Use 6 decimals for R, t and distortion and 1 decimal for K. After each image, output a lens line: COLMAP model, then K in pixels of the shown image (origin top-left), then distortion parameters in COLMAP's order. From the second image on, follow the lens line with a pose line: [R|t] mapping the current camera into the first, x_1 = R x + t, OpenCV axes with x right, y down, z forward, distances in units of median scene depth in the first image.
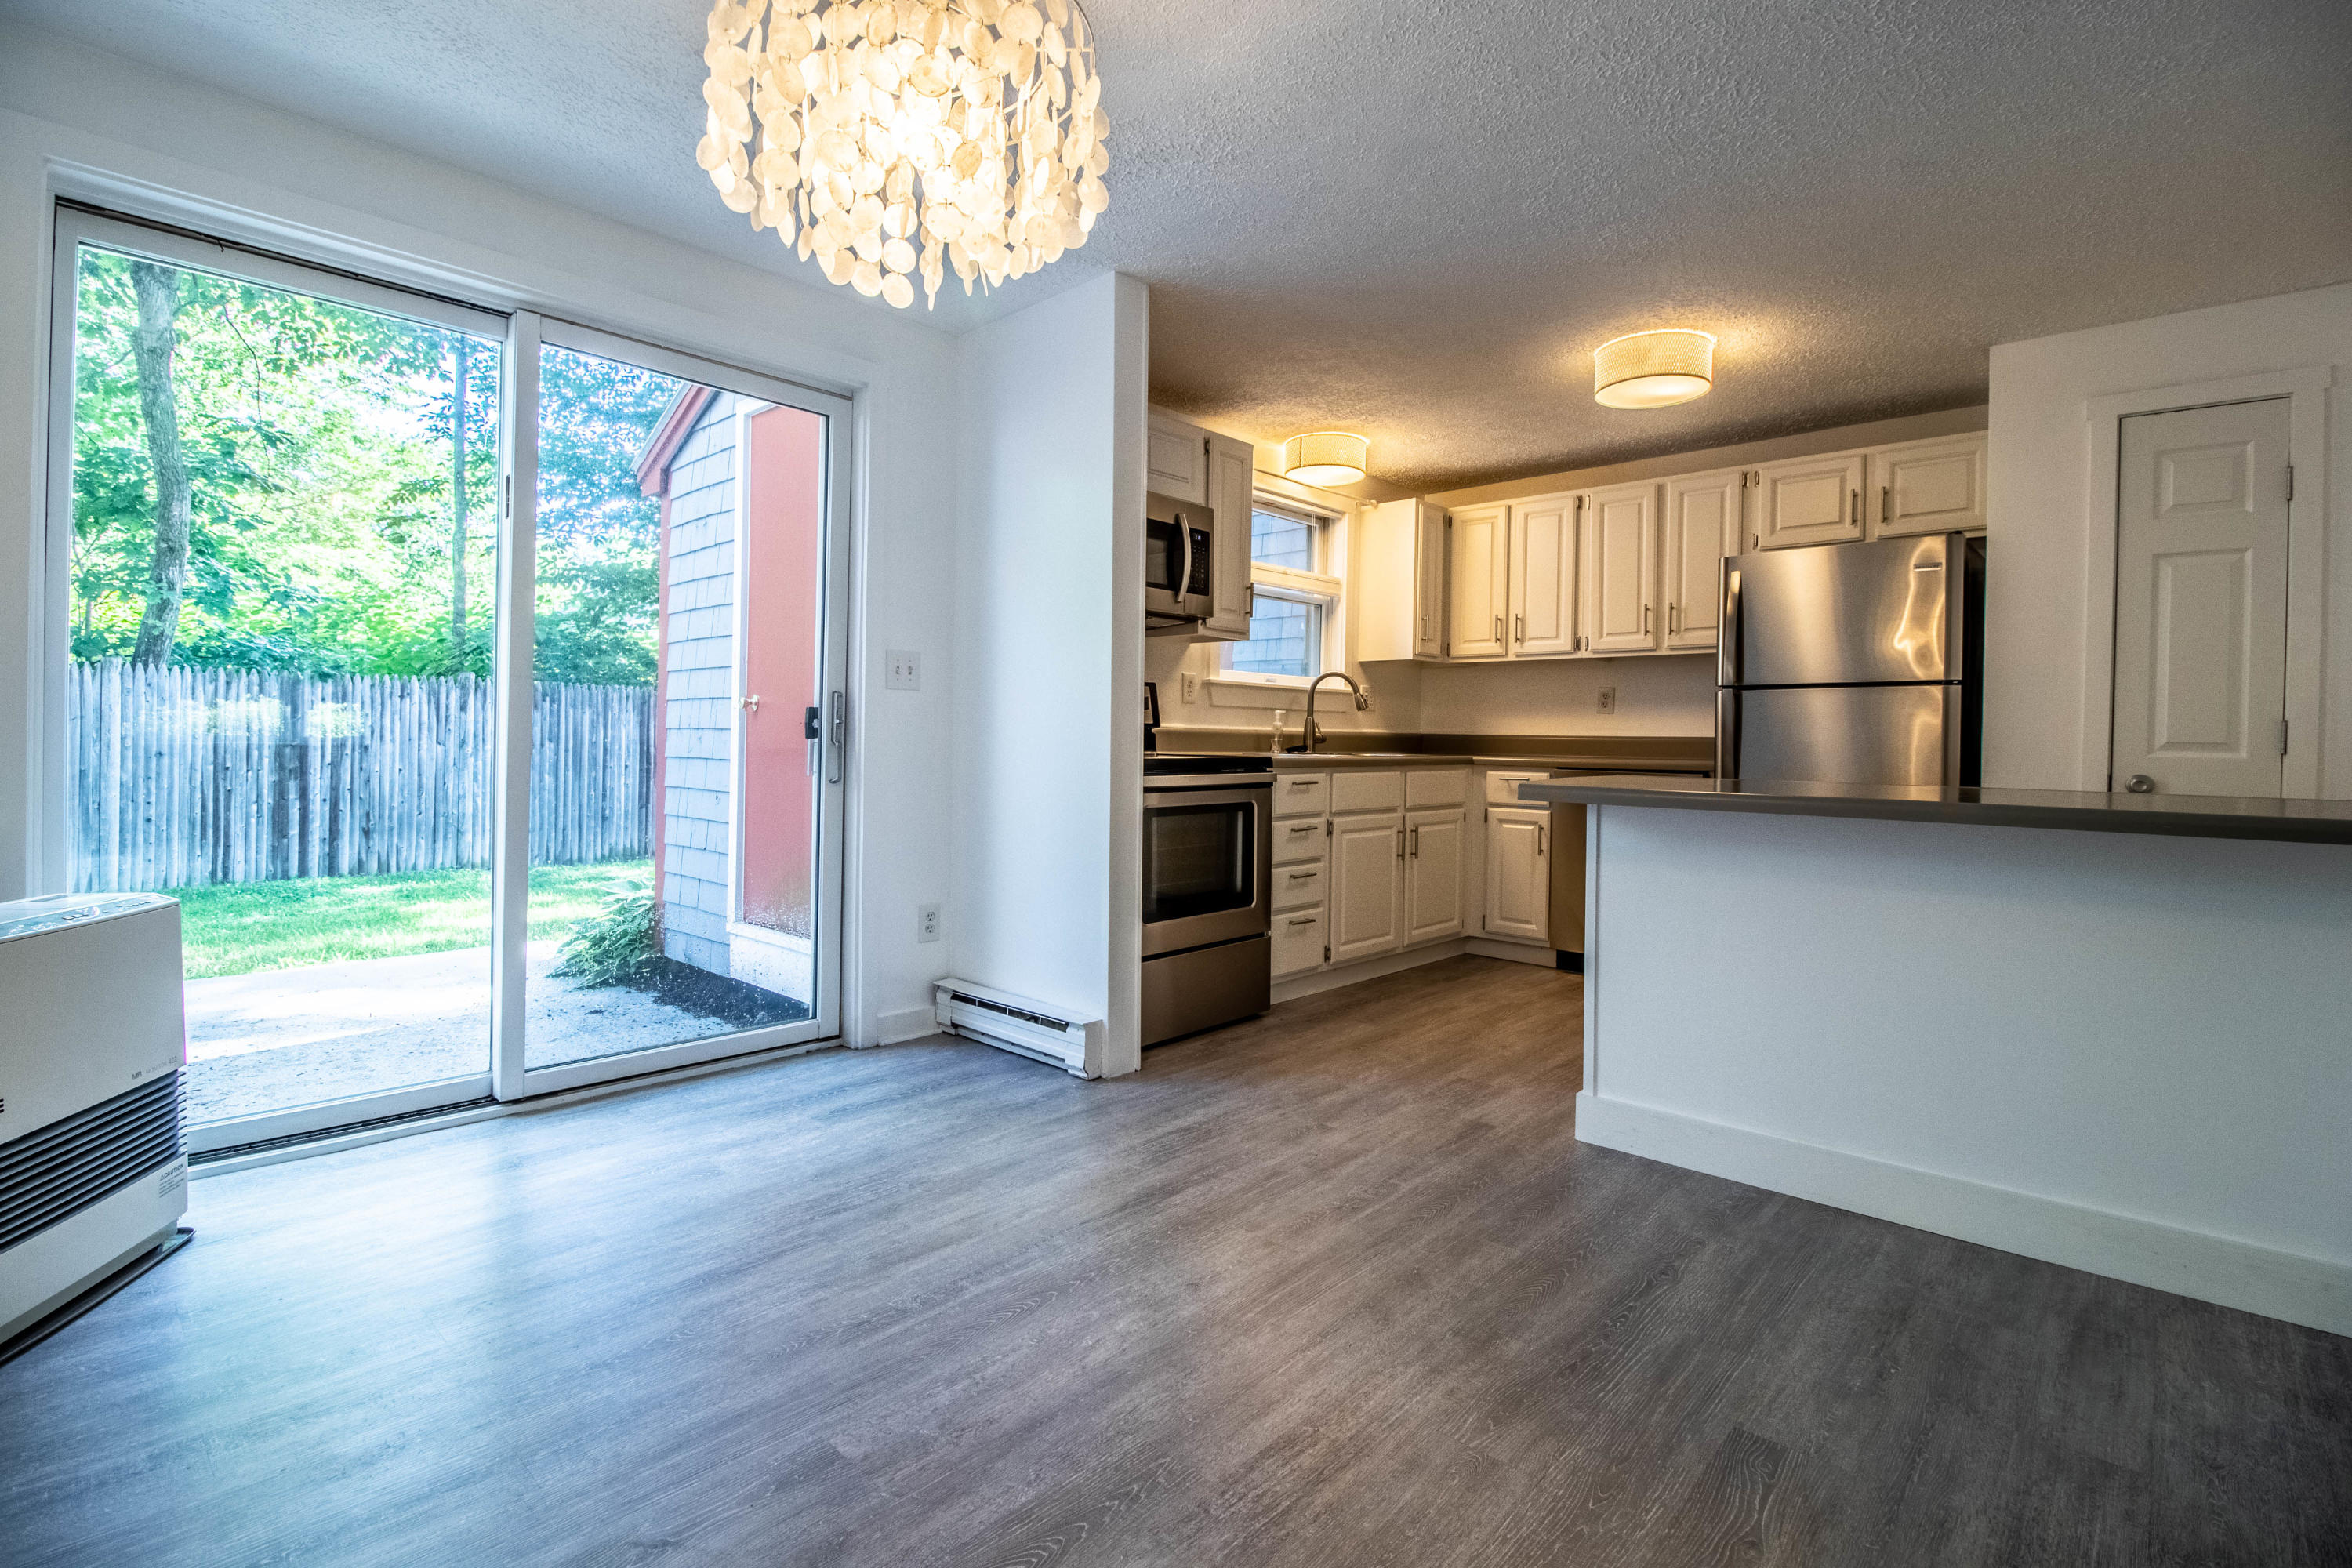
lens RADIAL K [[1089.9, 0, 1167.0], [0, 1089.9, 750.0], [0, 0, 1]] dist [0.003159, -0.015074]
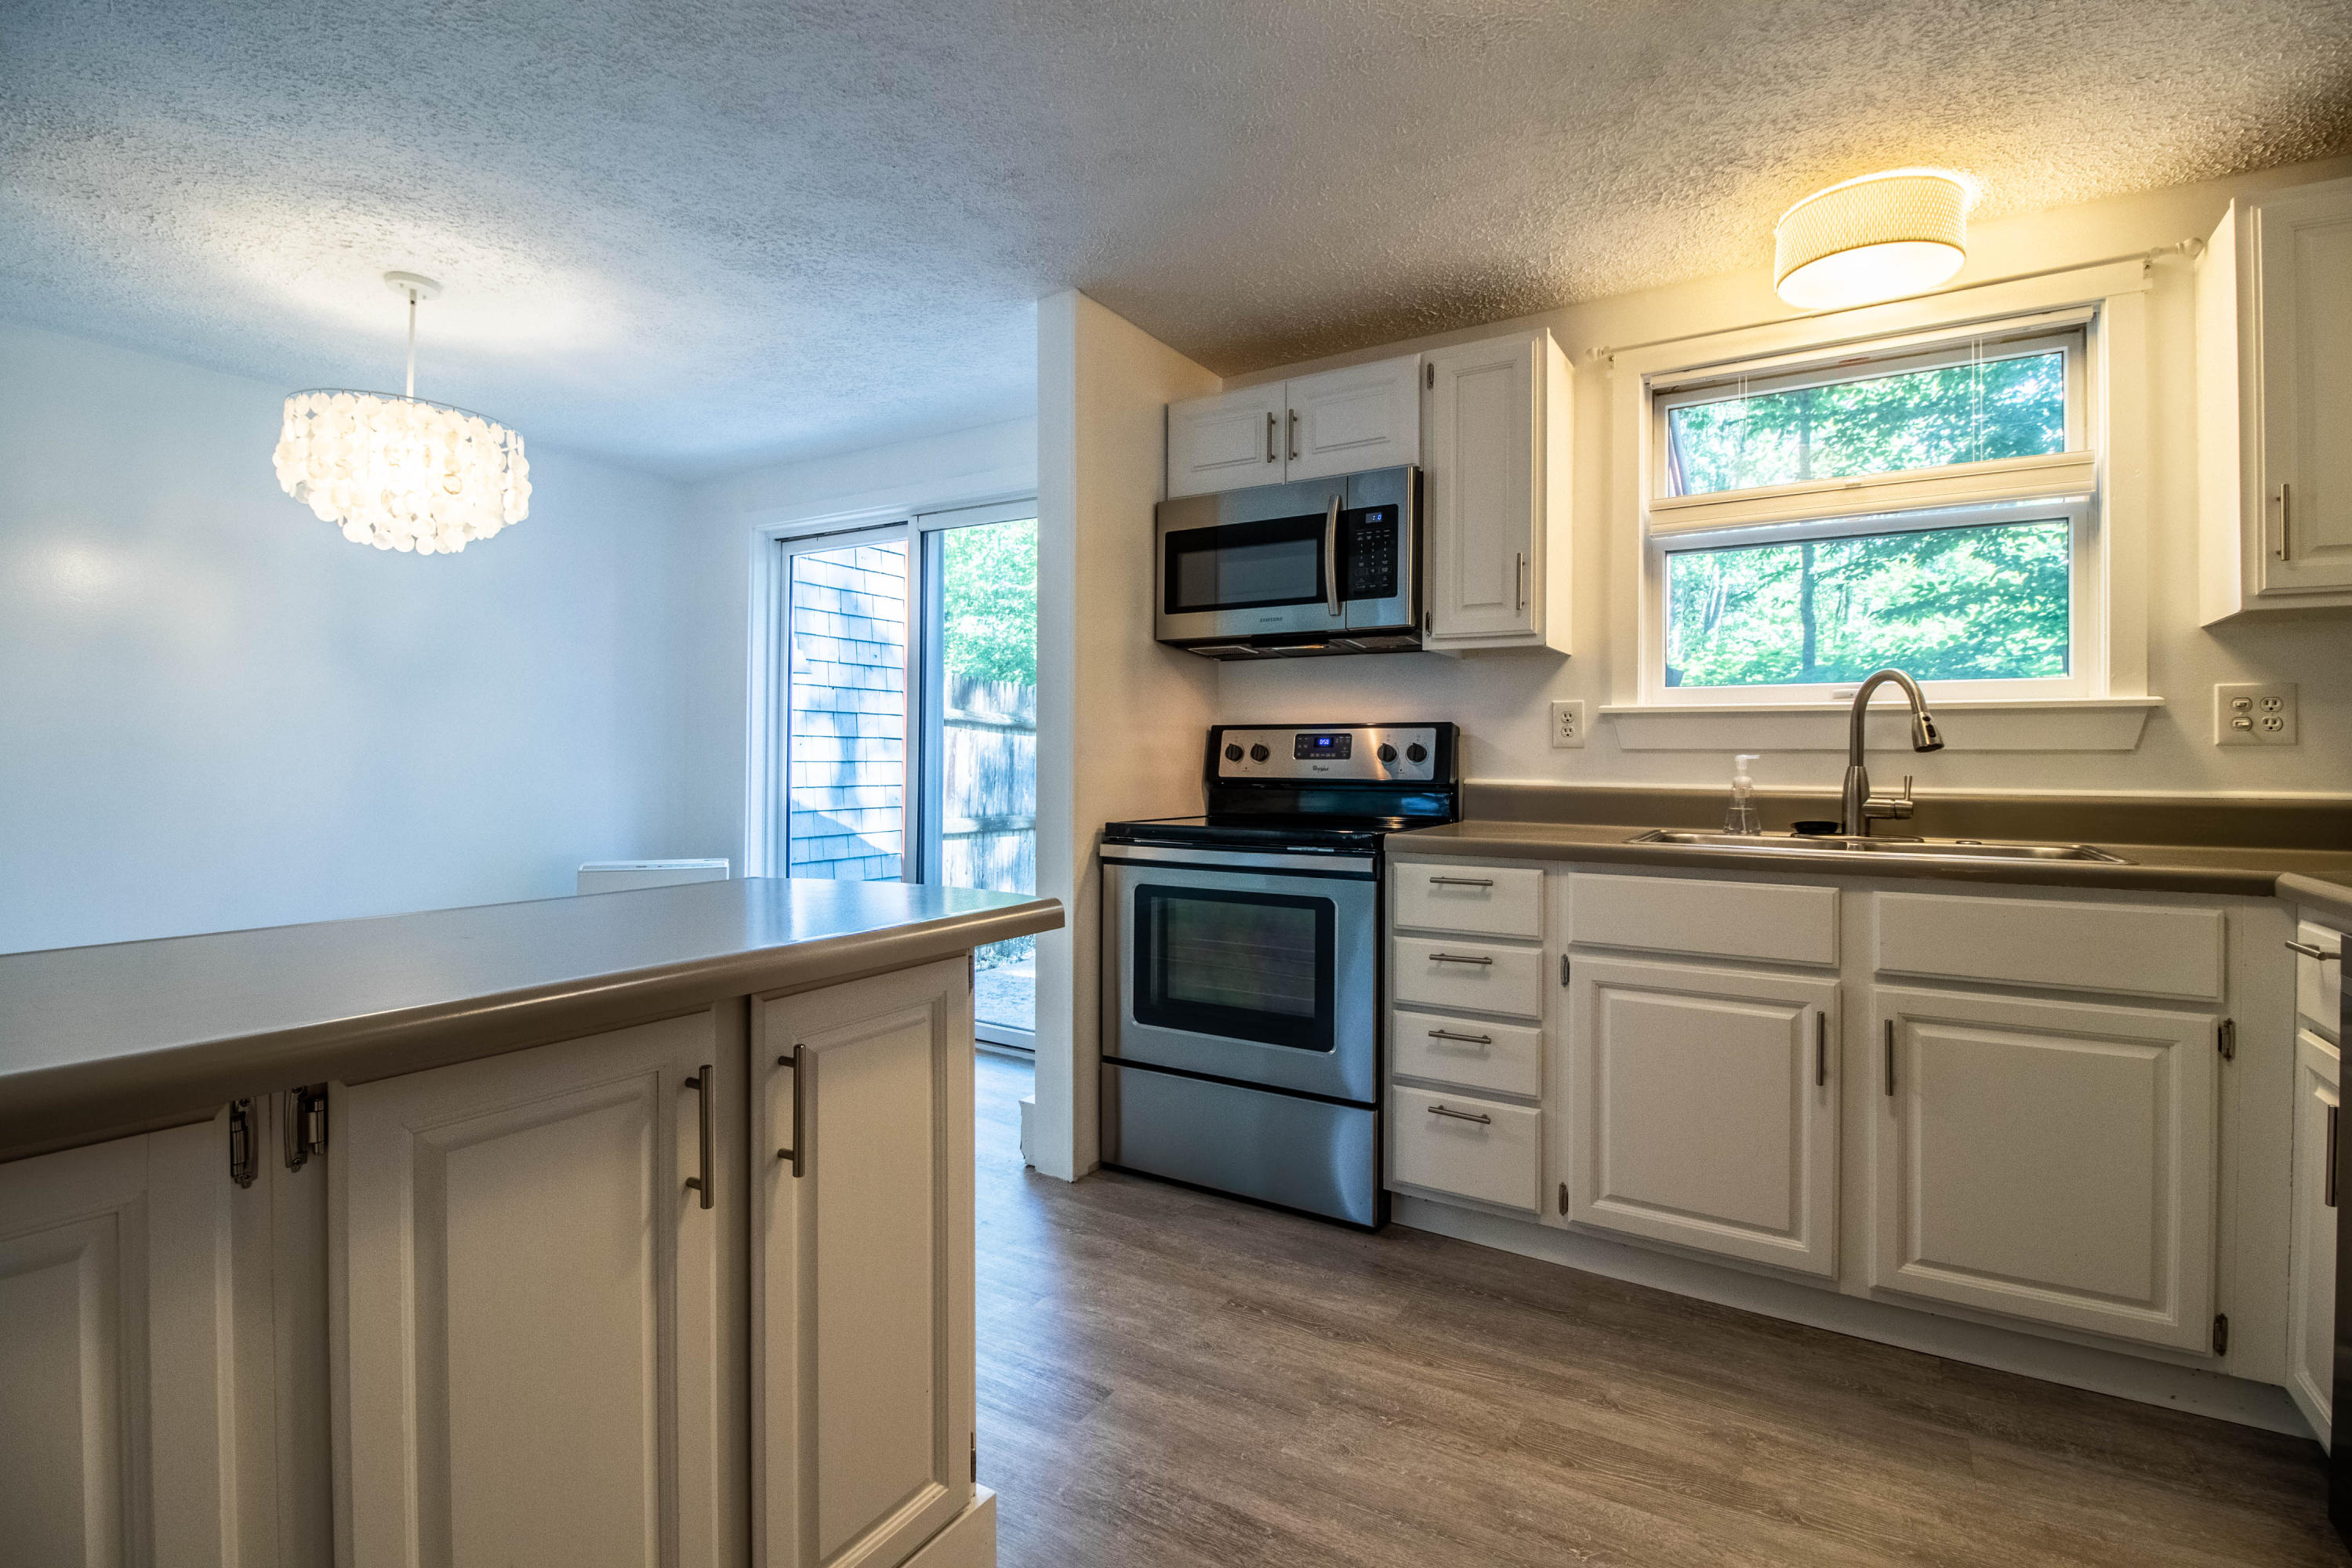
lens RADIAL K [[1089.9, 0, 1167.0], [0, 1089.9, 750.0], [0, 0, 1]] dist [0.003159, -0.015074]
pose [[0.192100, -0.022123, -0.981126, 0.696649], [-0.014836, 0.999566, -0.025444, -0.024704], [0.981263, 0.019443, 0.191688, 0.738303]]
